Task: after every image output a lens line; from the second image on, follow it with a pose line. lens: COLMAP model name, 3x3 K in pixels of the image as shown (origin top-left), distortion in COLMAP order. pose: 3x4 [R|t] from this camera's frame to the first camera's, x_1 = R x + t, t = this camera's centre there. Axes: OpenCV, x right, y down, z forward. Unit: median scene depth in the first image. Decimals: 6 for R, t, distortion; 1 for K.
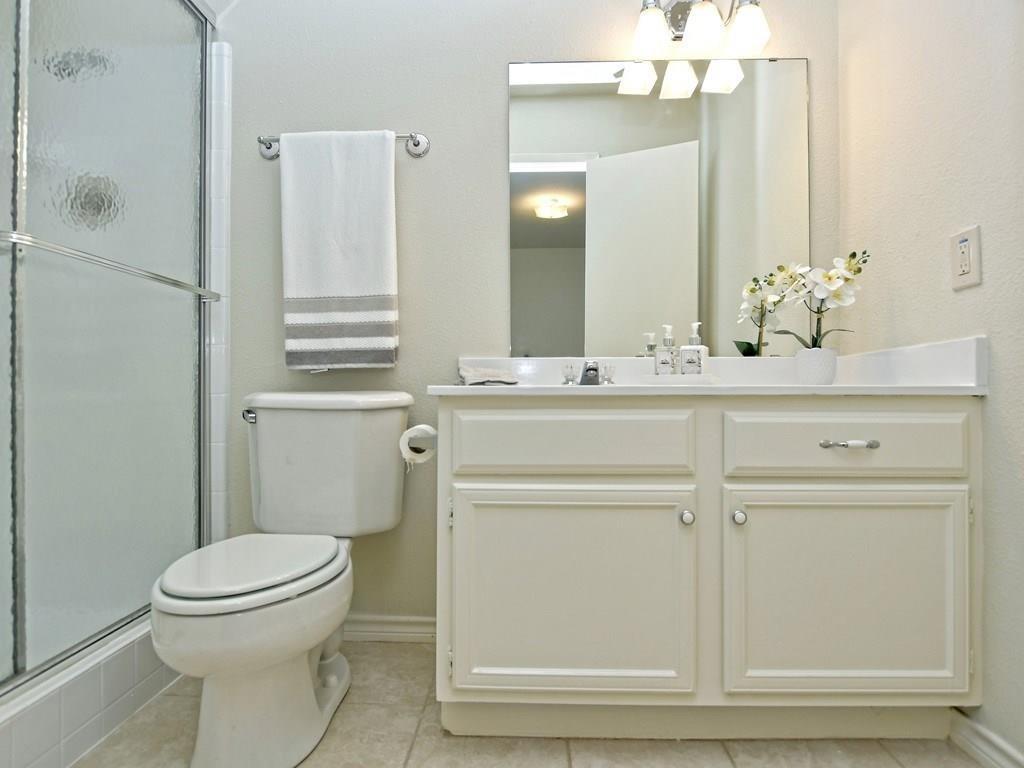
lens RADIAL K [[583.5, 0, 517.5], [0, 583.5, 384.6], [0, 0, 1]] dist [-0.006810, -0.000191]
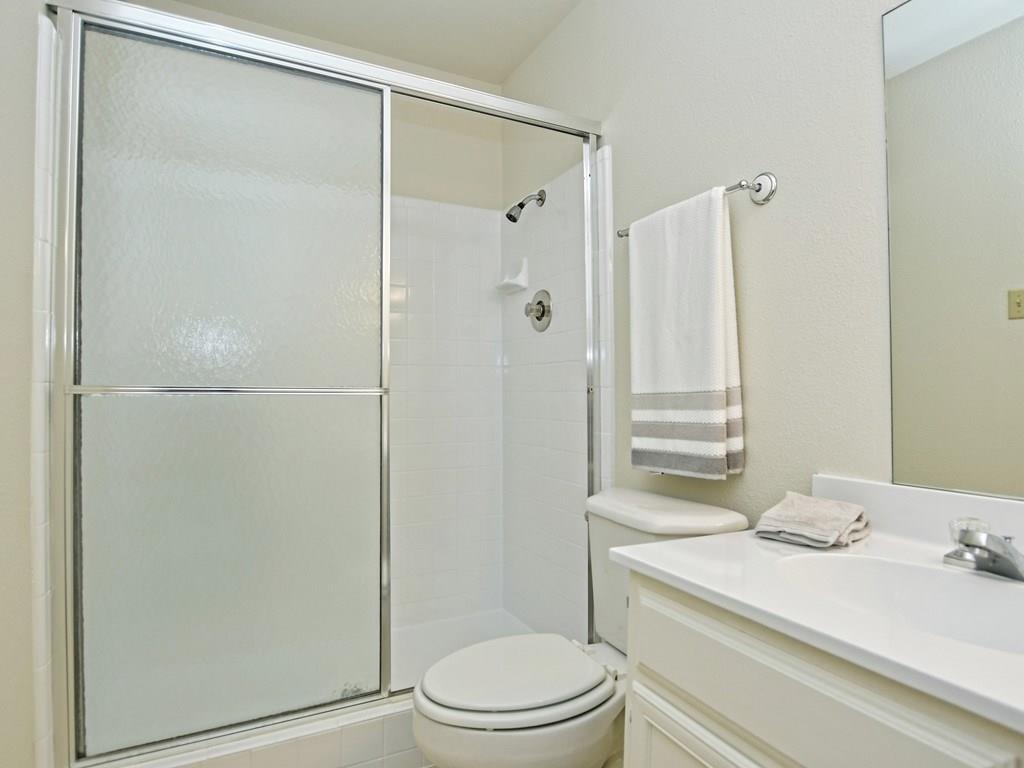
lens RADIAL K [[583.5, 0, 517.5], [0, 583.5, 384.6], [0, 0, 1]] dist [-0.006810, -0.000191]
pose [[0.494517, -0.010169, -0.869108, 0.356466], [0.013646, 0.999899, -0.003935, -0.164534], [0.869061, -0.009914, 0.494606, 0.356138]]
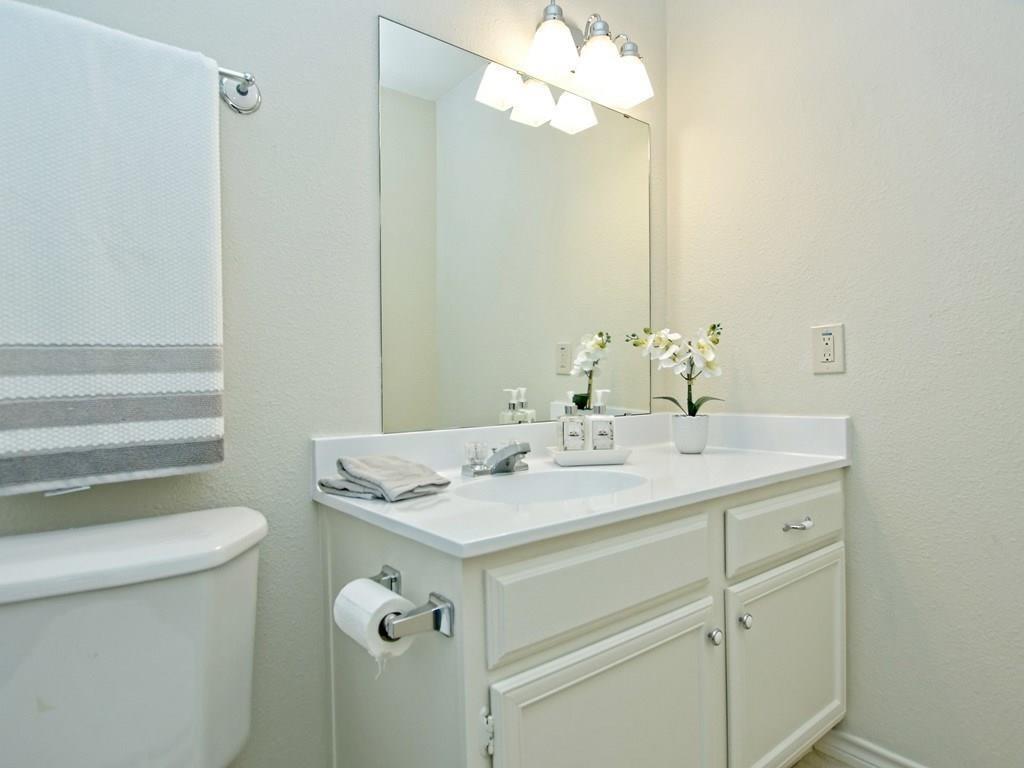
lens RADIAL K [[583.5, 0, 517.5], [0, 583.5, 384.6], [0, 0, 1]] dist [-0.006810, -0.000191]
pose [[0.770775, -0.012223, 0.636991, -0.360436], [0.000860, 0.999835, 0.018145, -0.125021], [-0.637107, -0.013438, 0.770658, 0.365463]]
